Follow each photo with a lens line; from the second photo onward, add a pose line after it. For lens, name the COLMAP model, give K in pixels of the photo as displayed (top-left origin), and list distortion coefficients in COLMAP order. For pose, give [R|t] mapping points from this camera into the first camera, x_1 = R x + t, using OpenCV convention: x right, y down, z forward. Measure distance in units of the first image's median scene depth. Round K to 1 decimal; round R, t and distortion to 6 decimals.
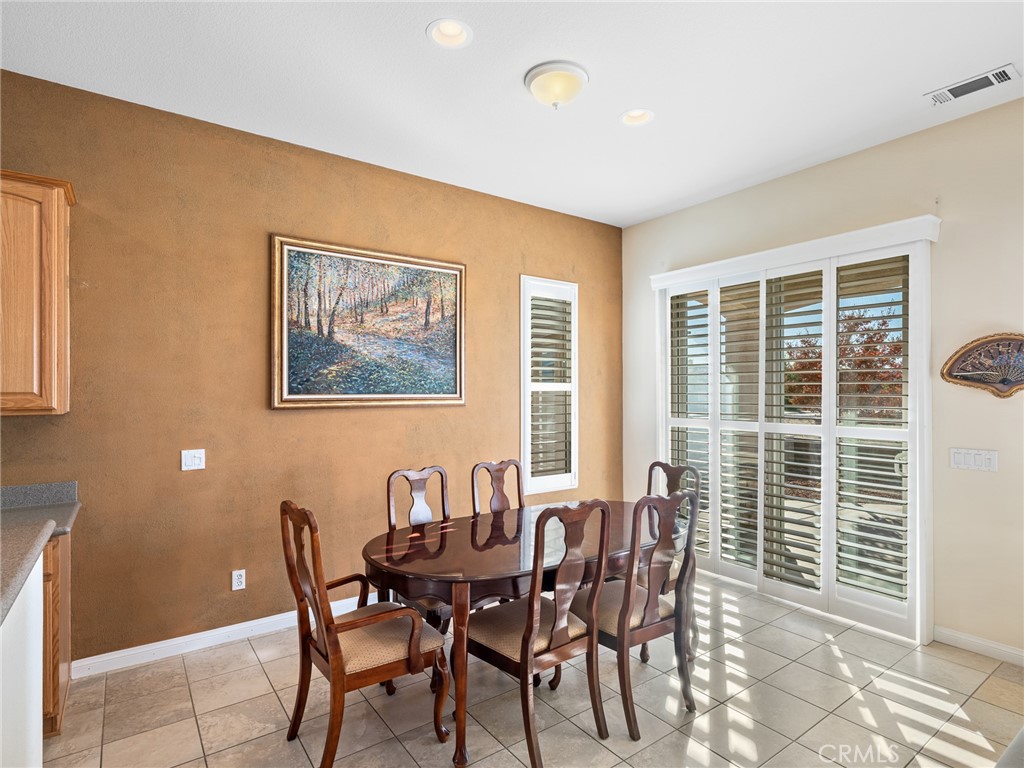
lens RADIAL K [[540.3, 0, 512.0], [0, 540.3, 384.0], [0, 0, 1]] dist [0.000098, 0.000291]
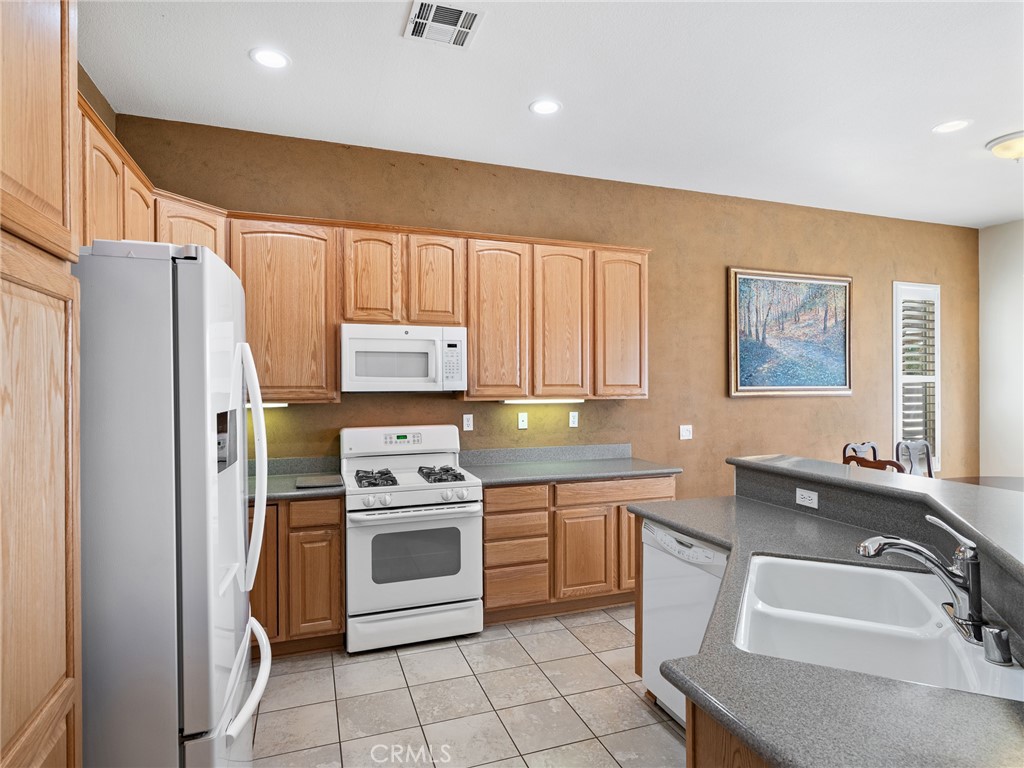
lens RADIAL K [[575.5, 0, 512.0], [0, 575.5, 384.0], [0, 0, 1]] dist [0.003019, -0.000216]
pose [[0.960890, -0.002935, -0.276914, -0.502986], [0.006352, 0.999914, 0.011444, -0.005212], [0.276856, -0.012756, 0.960827, -0.472939]]
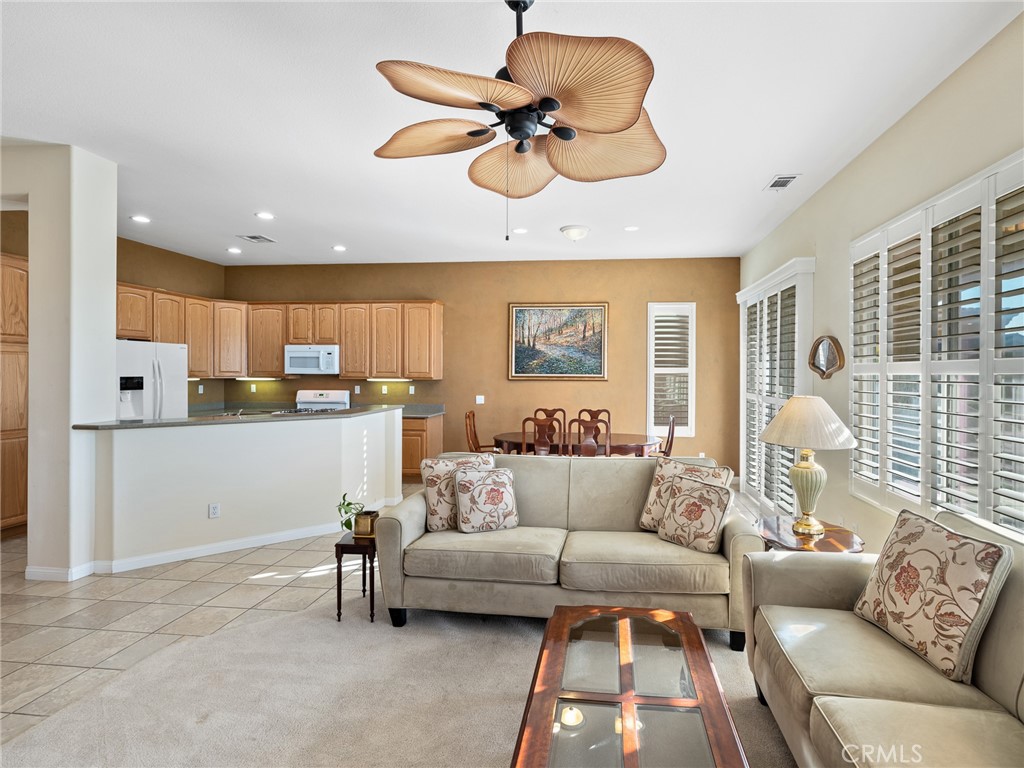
lens RADIAL K [[507.0, 0, 555.0], [0, 507.0, 372.5], [0, 0, 1]] dist [0.001012, -0.000016]
pose [[0.745403, 0.005206, -0.666593, 1.003745], [0.002409, 0.999942, 0.010503, -0.006842], [0.666609, -0.009435, 0.745348, -0.416856]]
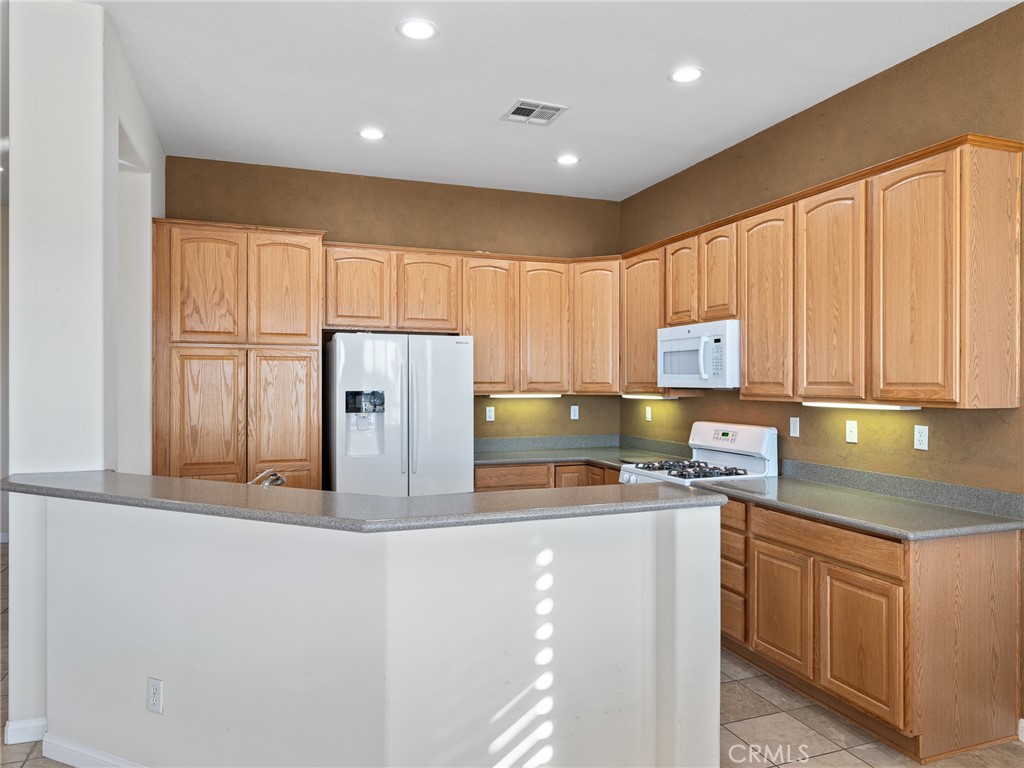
lens RADIAL K [[685.1, 0, 512.0], [0, 685.1, 384.0], [0, 0, 1]] dist [0.001990, -0.000589]
pose [[-0.270689, 0.003050, -0.962662, 0.272665], [0.009860, 0.999951, 0.000396, 0.006368], [0.962616, -0.009385, -0.270705, 0.403738]]
